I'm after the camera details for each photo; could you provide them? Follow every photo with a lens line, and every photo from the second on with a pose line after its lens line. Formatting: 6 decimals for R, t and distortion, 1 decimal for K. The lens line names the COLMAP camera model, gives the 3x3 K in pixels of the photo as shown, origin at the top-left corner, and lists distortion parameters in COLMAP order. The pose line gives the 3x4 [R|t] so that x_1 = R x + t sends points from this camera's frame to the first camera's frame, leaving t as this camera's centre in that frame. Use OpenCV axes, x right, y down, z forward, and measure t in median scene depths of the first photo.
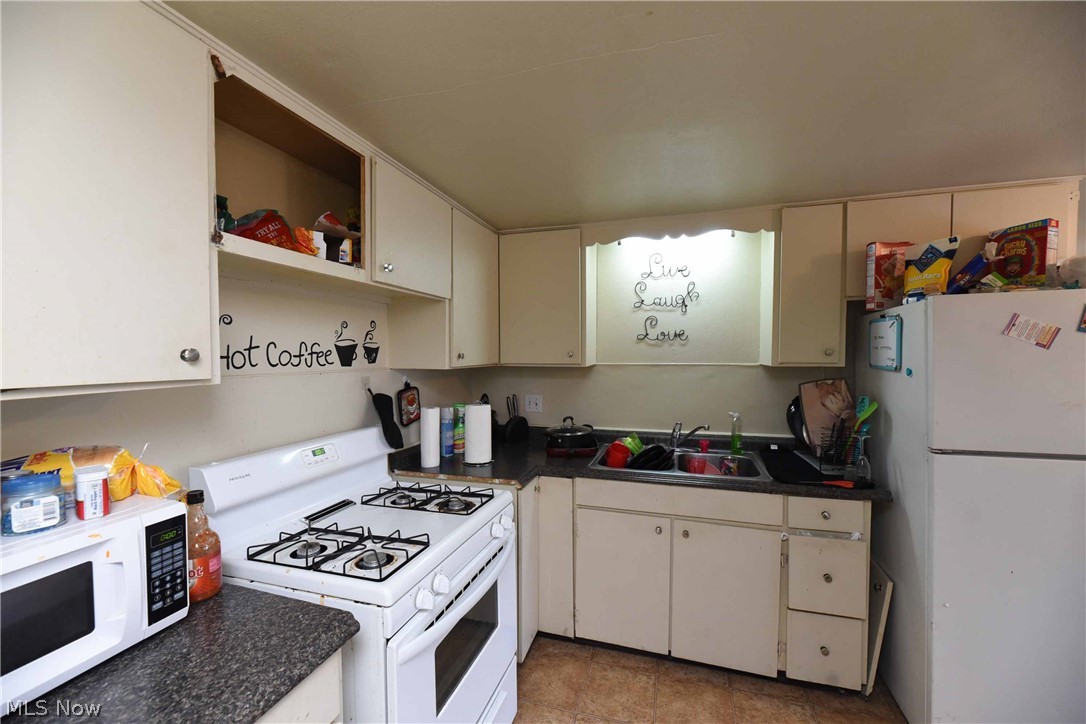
lens RADIAL K [[435.6, 0, 542.7], [0, 435.6, 363.8], [0, 0, 1]] dist [-0.004359, -0.001665]
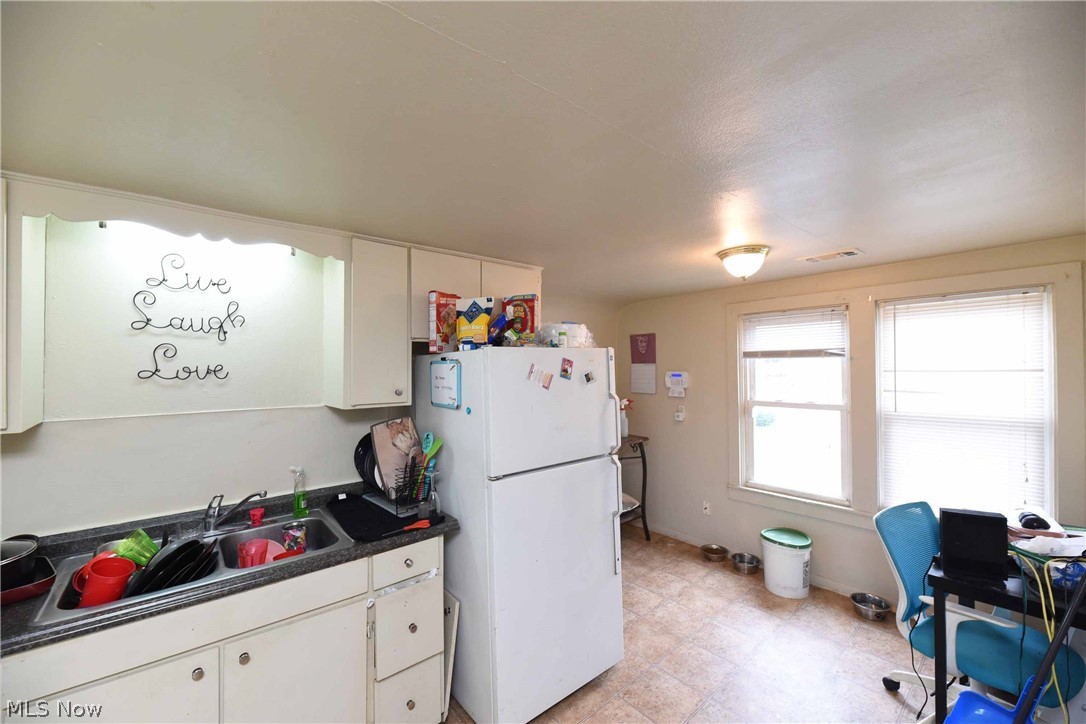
lens RADIAL K [[435.6, 0, 549.8], [0, 435.6, 364.7], [0, 0, 1]] dist [-0.004359, -0.001665]
pose [[0.527309, 0.008198, 0.849634, -0.012993], [0.028923, 0.999201, -0.027592, -0.053917], [-0.849181, 0.039123, 0.526651, 0.178903]]
